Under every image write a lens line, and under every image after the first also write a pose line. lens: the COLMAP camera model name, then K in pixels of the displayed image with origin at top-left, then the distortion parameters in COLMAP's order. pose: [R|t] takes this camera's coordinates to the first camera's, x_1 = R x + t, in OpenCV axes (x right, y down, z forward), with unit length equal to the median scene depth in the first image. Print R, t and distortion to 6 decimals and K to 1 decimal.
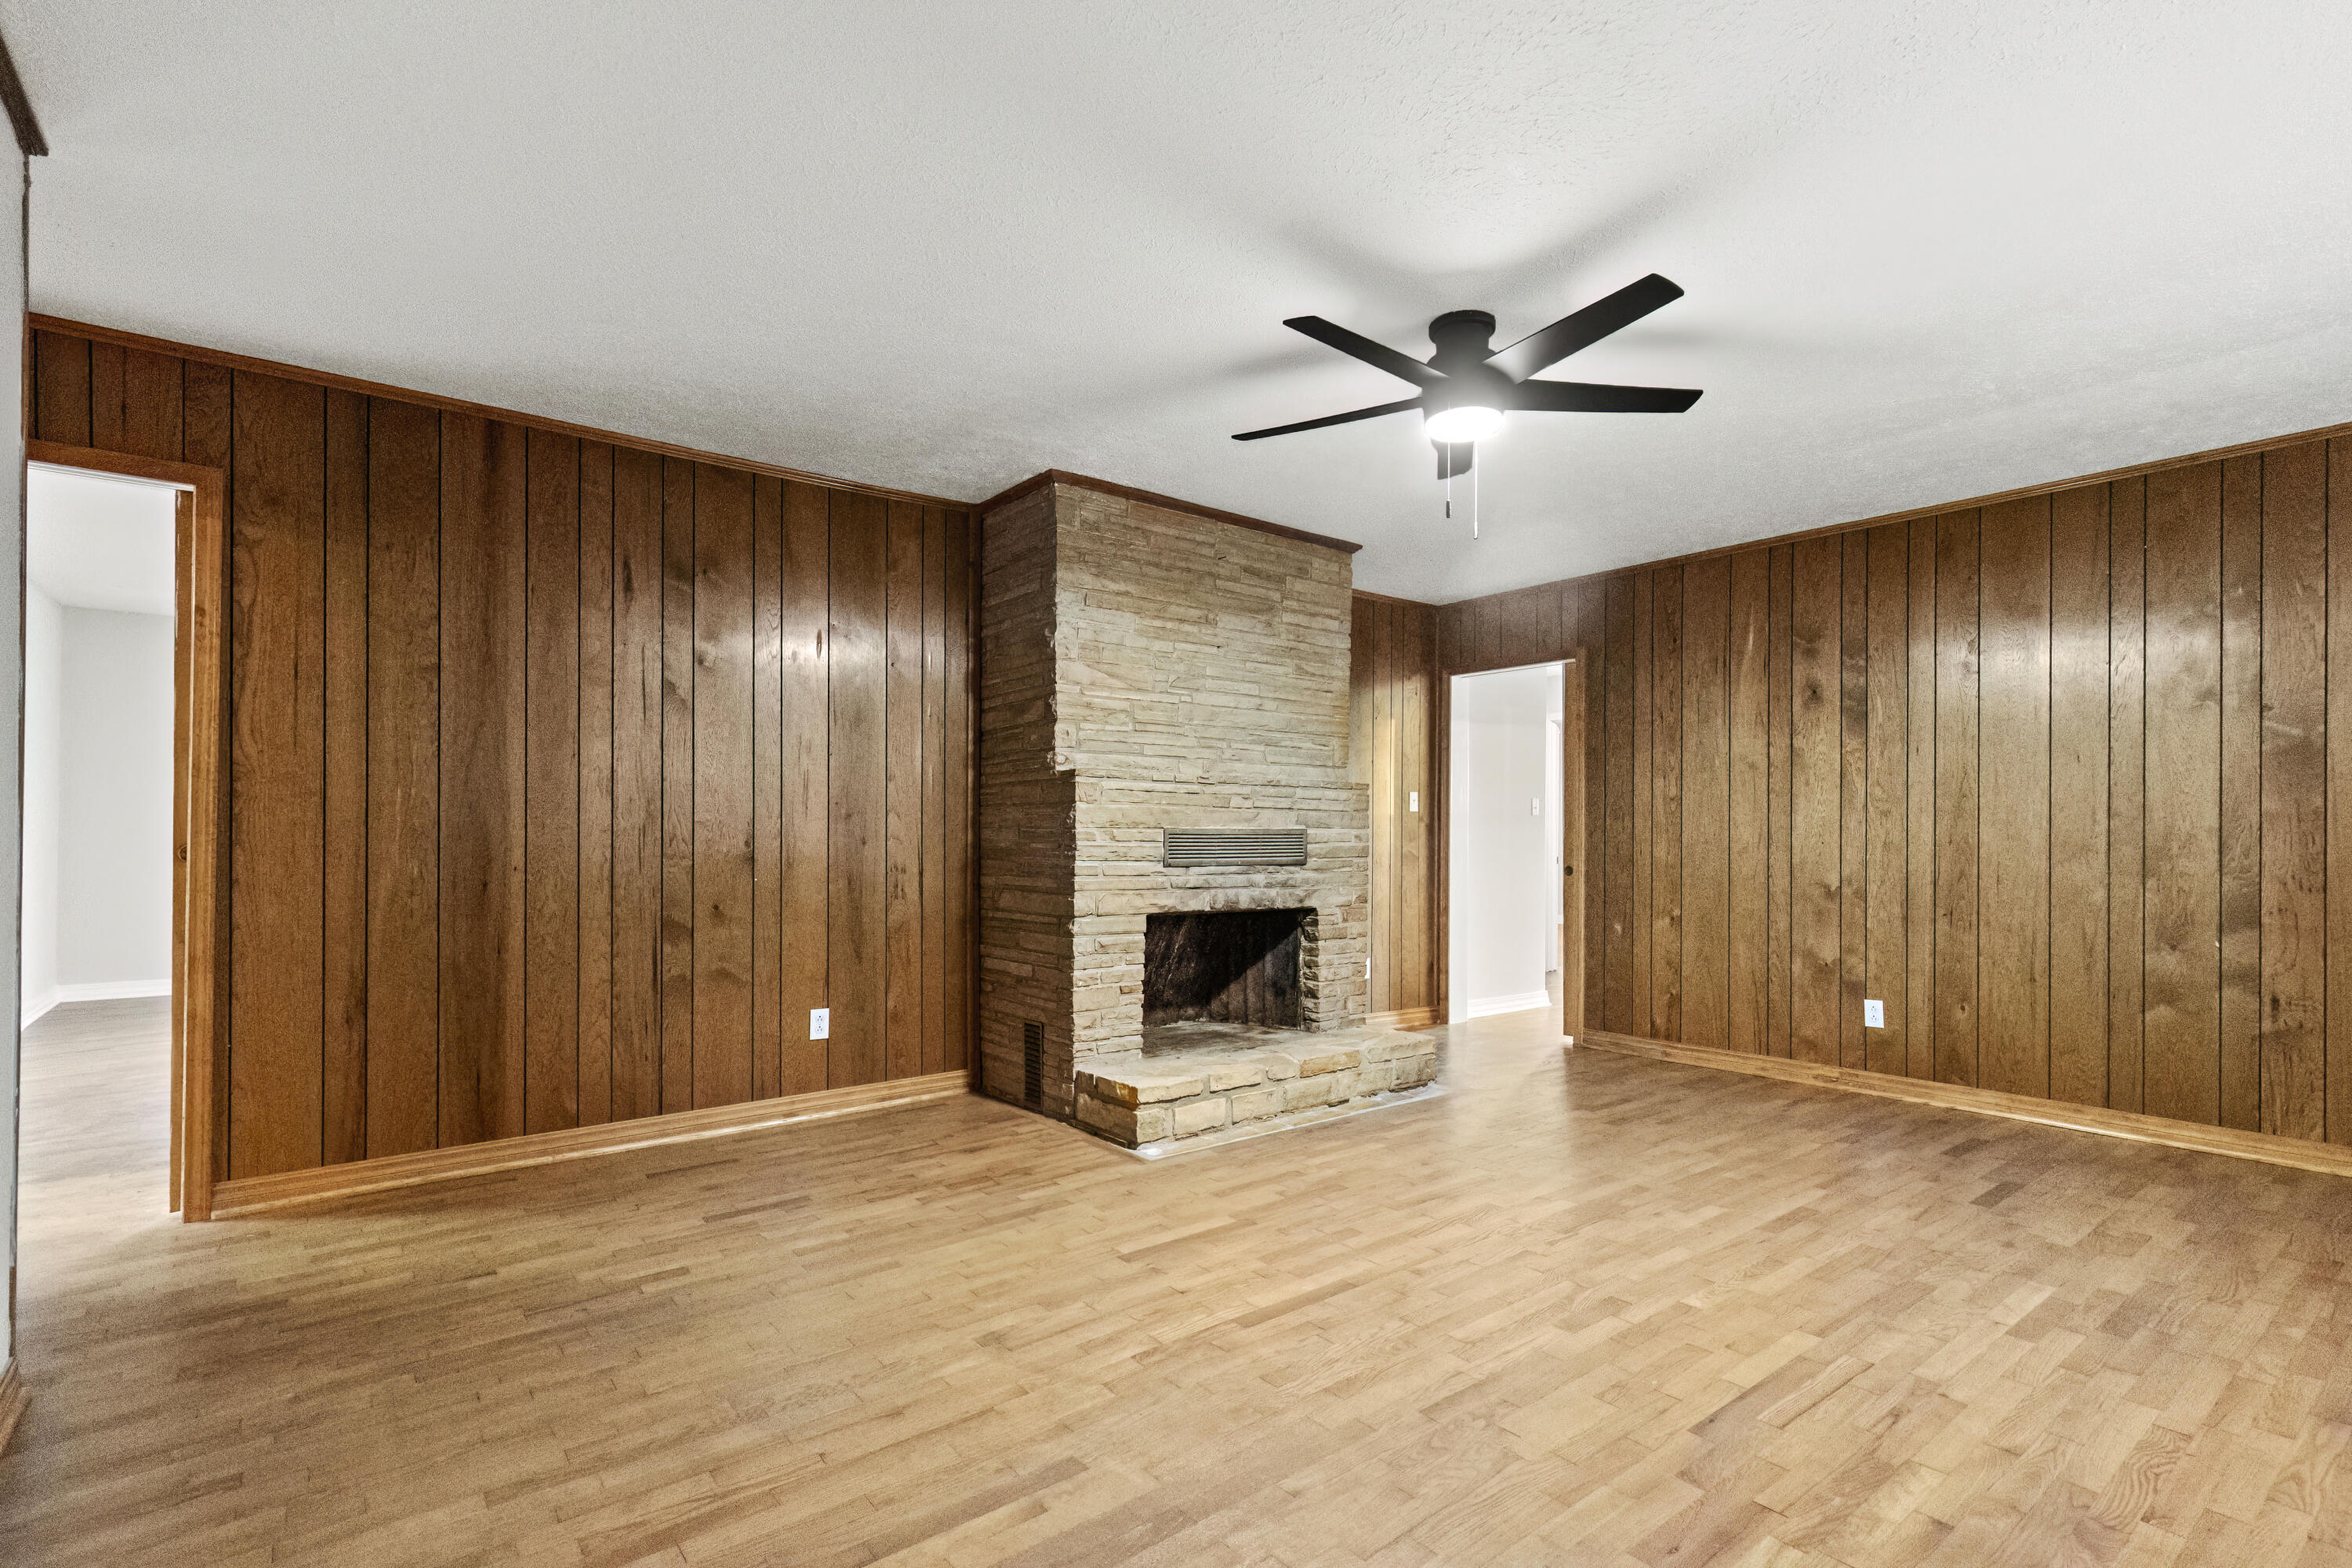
lens RADIAL K [[1090.2, 0, 1186.8], [0, 1090.2, 788.2], [0, 0, 1]] dist [0.010090, -0.000583]
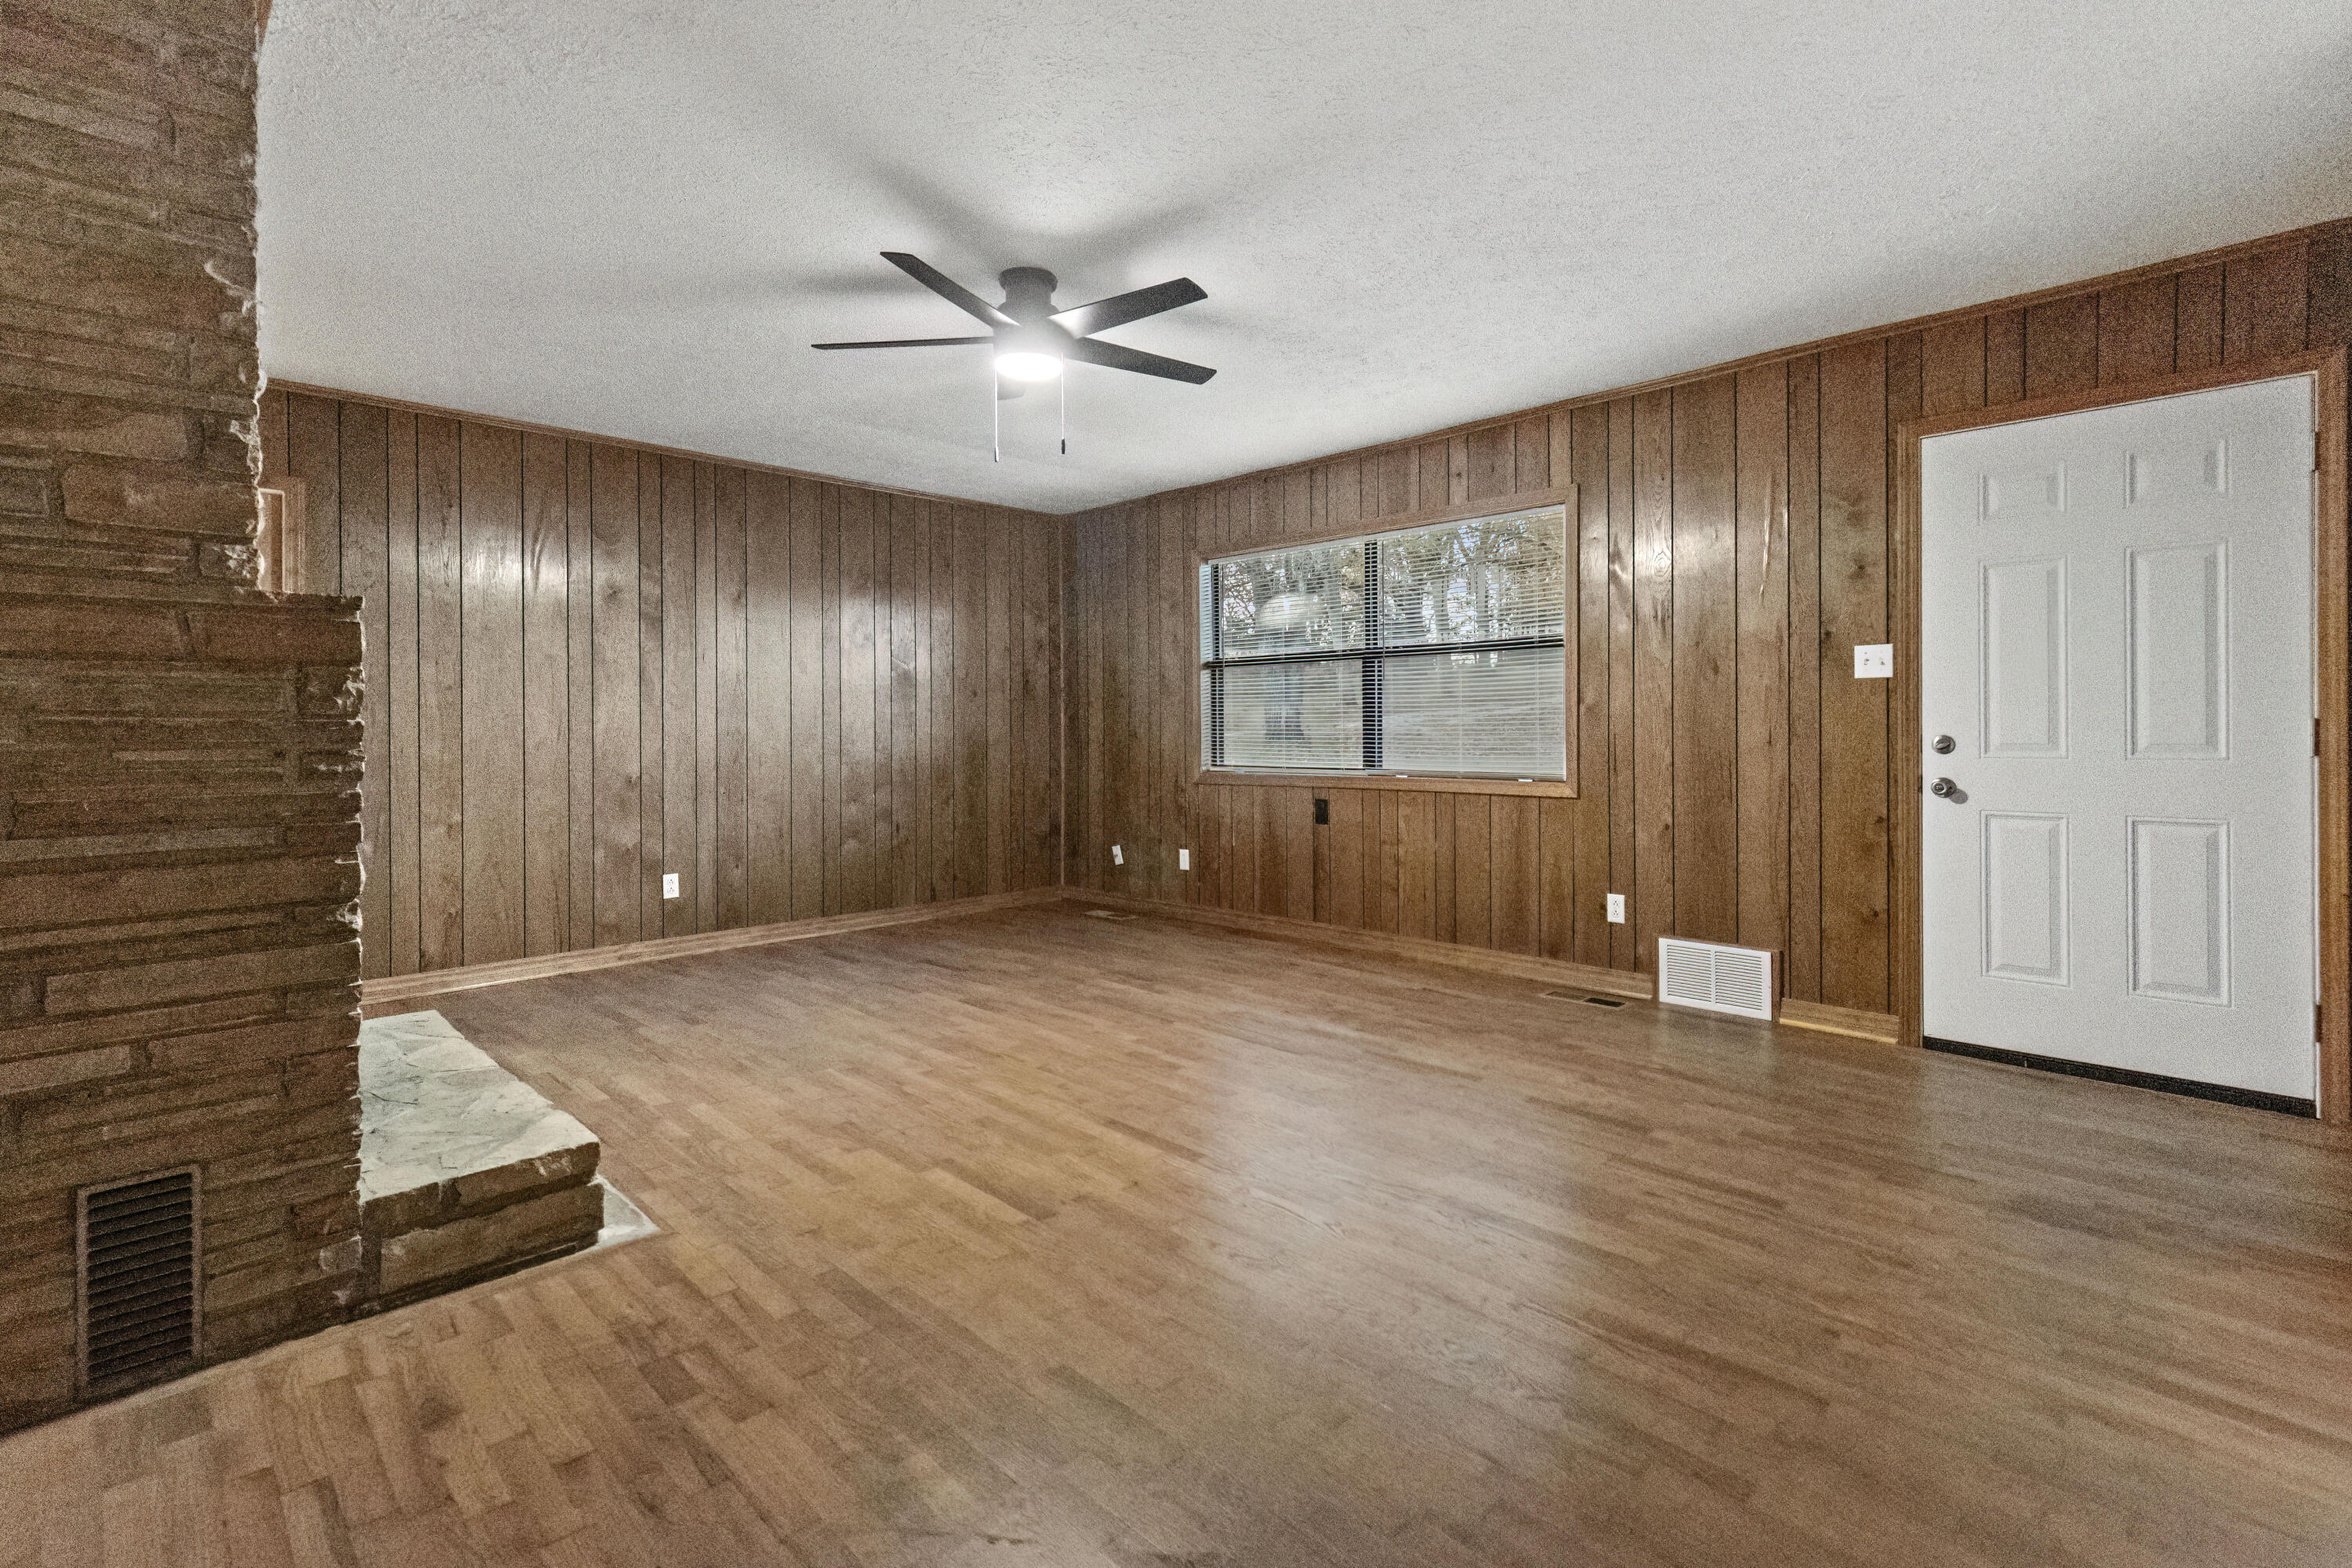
lens RADIAL K [[1099.5, 0, 1182.9], [0, 1099.5, 721.6], [0, 0, 1]] dist [0.003336, 0.000055]
pose [[-0.118174, 0.004682, 0.992982, -0.637368], [-0.034854, 0.999353, -0.008860, 0.031139], [-0.992381, -0.035657, -0.117935, 0.691024]]
